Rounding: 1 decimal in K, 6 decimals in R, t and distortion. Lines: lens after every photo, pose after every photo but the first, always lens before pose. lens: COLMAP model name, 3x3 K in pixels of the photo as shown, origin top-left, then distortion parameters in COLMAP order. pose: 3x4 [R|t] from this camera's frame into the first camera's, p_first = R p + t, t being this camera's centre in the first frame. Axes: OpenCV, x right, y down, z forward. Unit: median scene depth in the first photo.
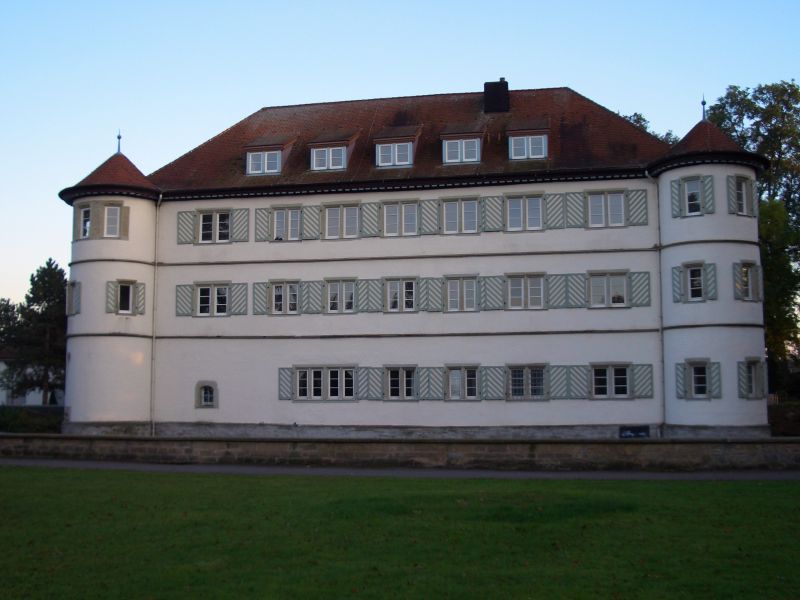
lens RADIAL K [[968.2, 0, 400.0], [0, 968.2, 300.0], [0, 0, 1]] dist [-0.160721, 0.232901]
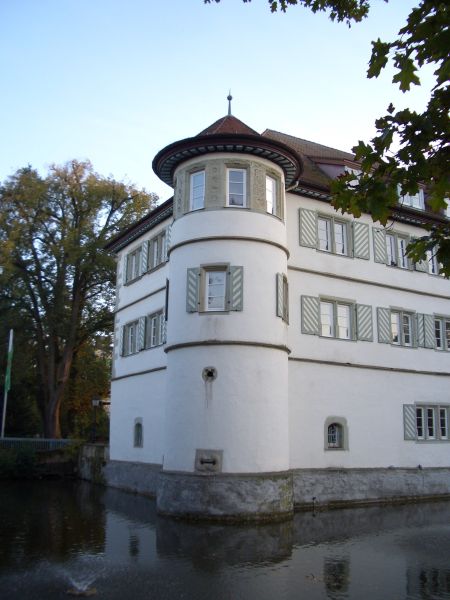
lens RADIAL K [[623.9, 0, 225.0], [0, 623.9, 300.0], [0, 0, 1]] dist [-0.192409, 0.141136]
pose [[0.757905, 0.160116, 0.632410, -0.635028], [-0.085481, 0.985428, -0.147051, 0.073480], [-0.646740, 0.057391, 0.760548, 0.676195]]
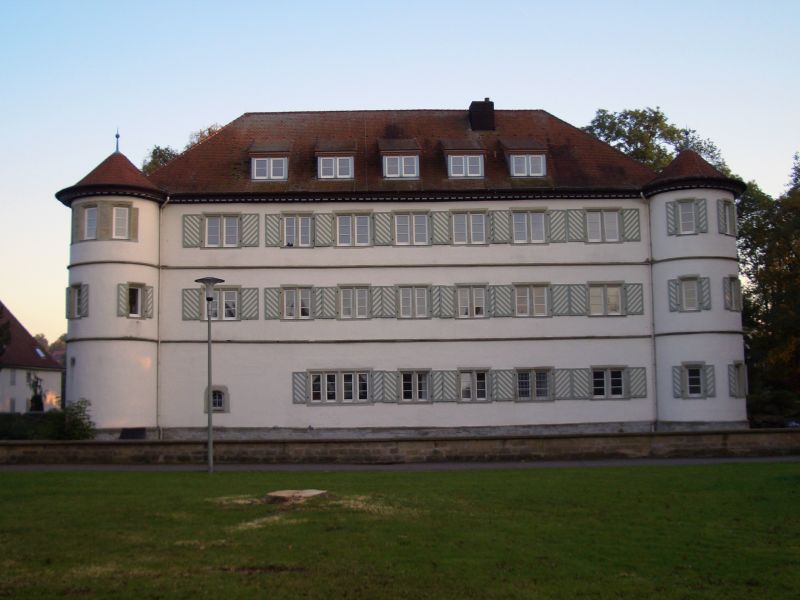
lens RADIAL K [[968.2, 0, 400.0], [0, 968.2, 300.0], [0, 0, 1]] dist [-0.160721, 0.232901]
pose [[0.974555, 0.012487, 0.223799, -0.246426], [-0.011324, 0.999915, -0.006482, -0.000133], [-0.223861, 0.003783, 0.974614, -0.014357]]
